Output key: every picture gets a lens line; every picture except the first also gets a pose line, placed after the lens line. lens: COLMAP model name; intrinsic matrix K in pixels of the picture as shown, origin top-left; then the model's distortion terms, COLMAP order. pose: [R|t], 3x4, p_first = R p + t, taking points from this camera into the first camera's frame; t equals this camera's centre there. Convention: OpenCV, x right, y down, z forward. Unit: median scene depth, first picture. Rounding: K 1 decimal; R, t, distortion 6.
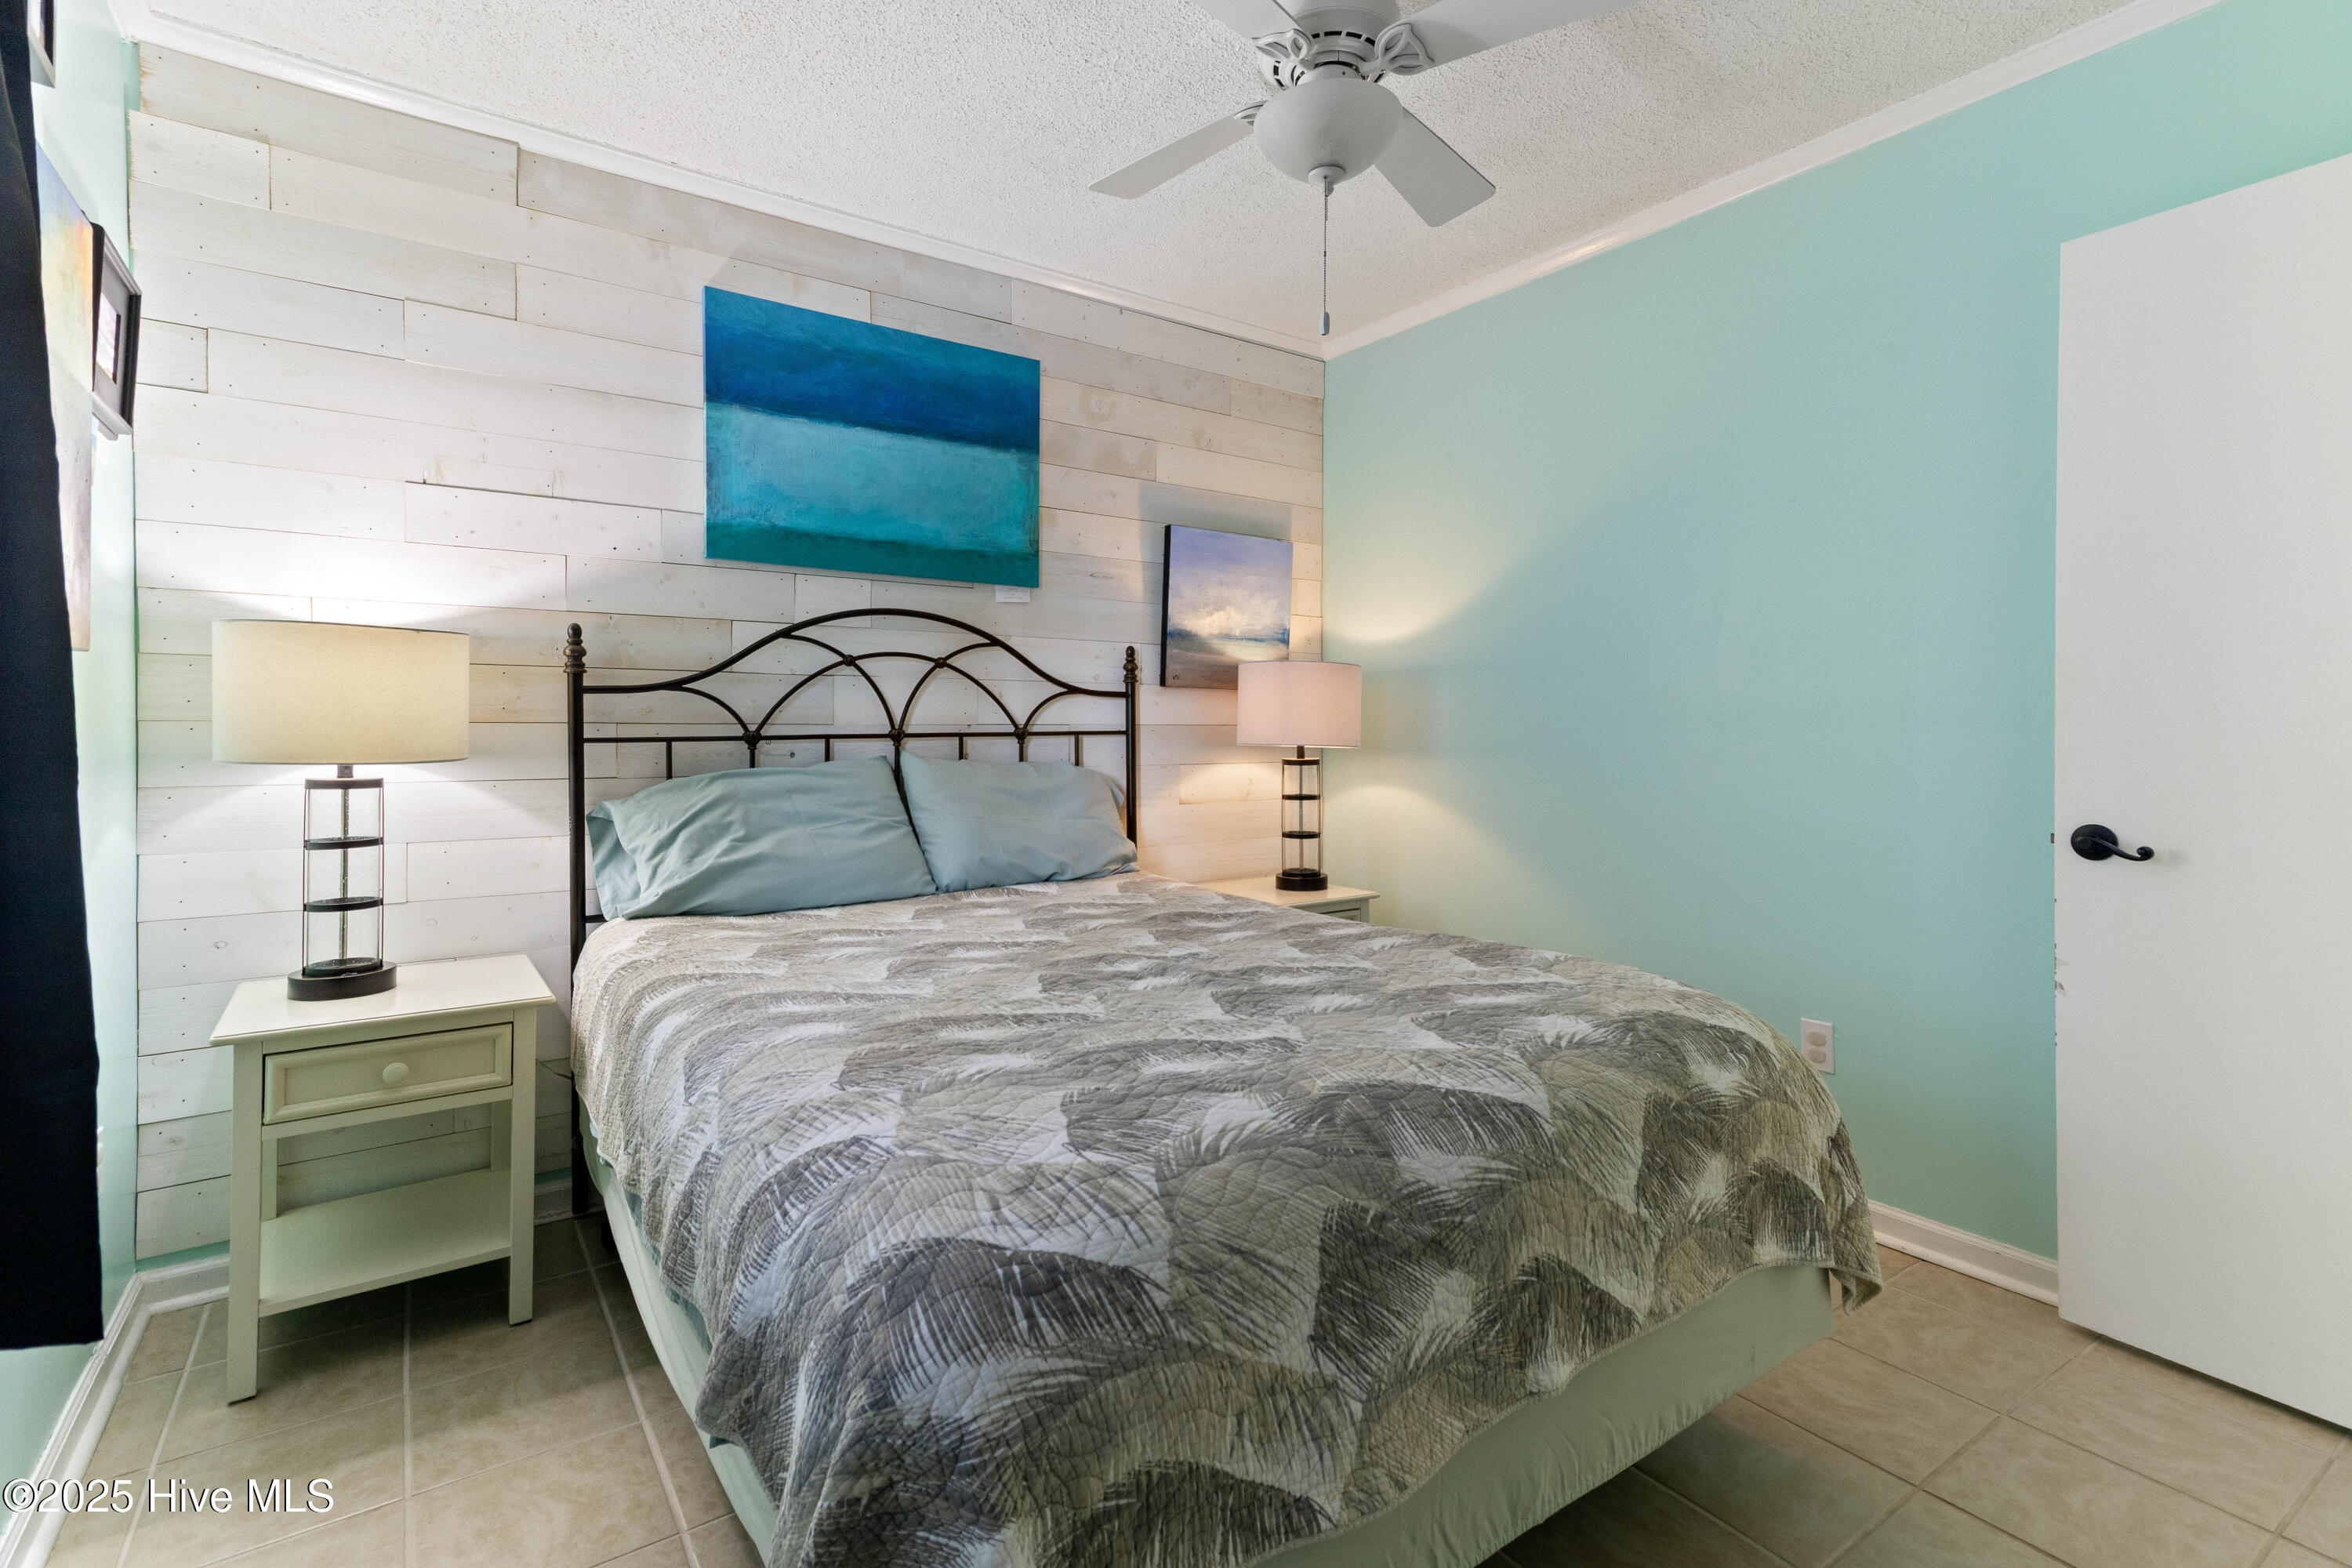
lens RADIAL K [[1089.4, 0, 1178.6], [0, 1089.4, 741.8], [0, 0, 1]] dist [0.000980, 0.000364]
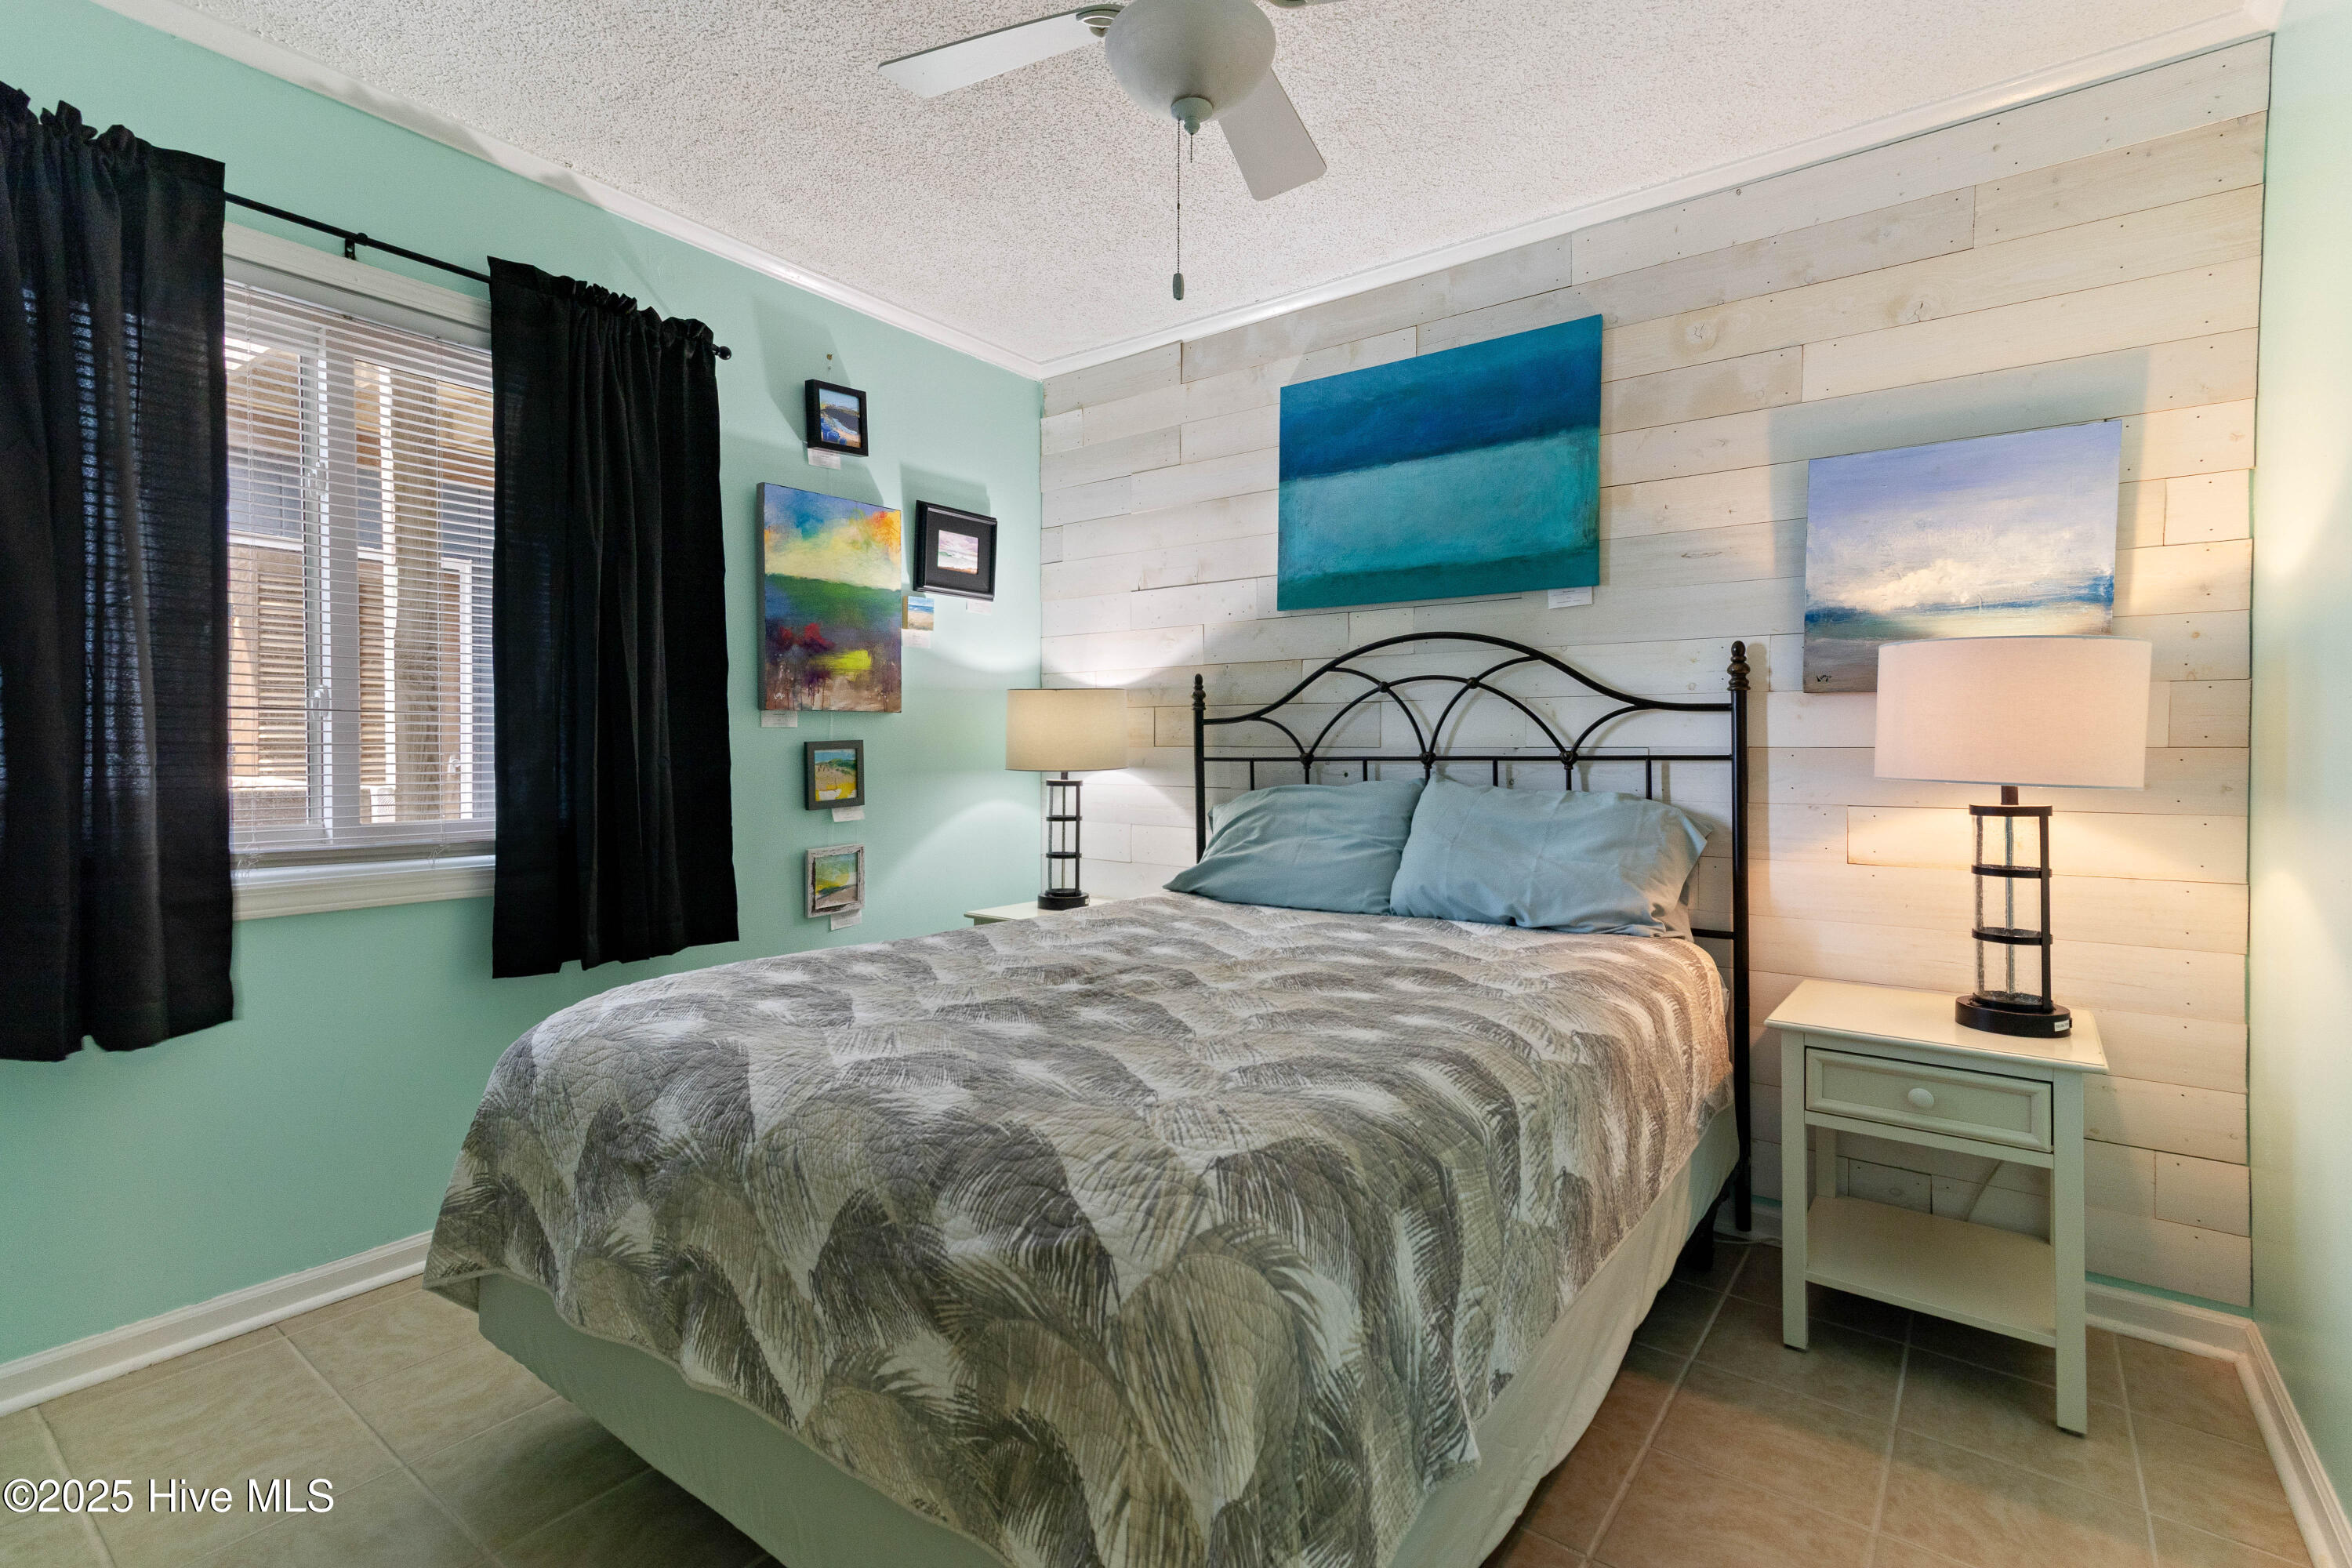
lens RADIAL K [[1086.6, 0, 1180.3], [0, 1086.6, 769.2], [0, 0, 1]] dist [0.001798, 0.012268]
pose [[0.306413, 0.015456, -0.951773, 0.623647], [-0.017626, 0.999789, 0.010561, -0.002323], [0.951736, 0.013540, 0.306621, 0.472983]]
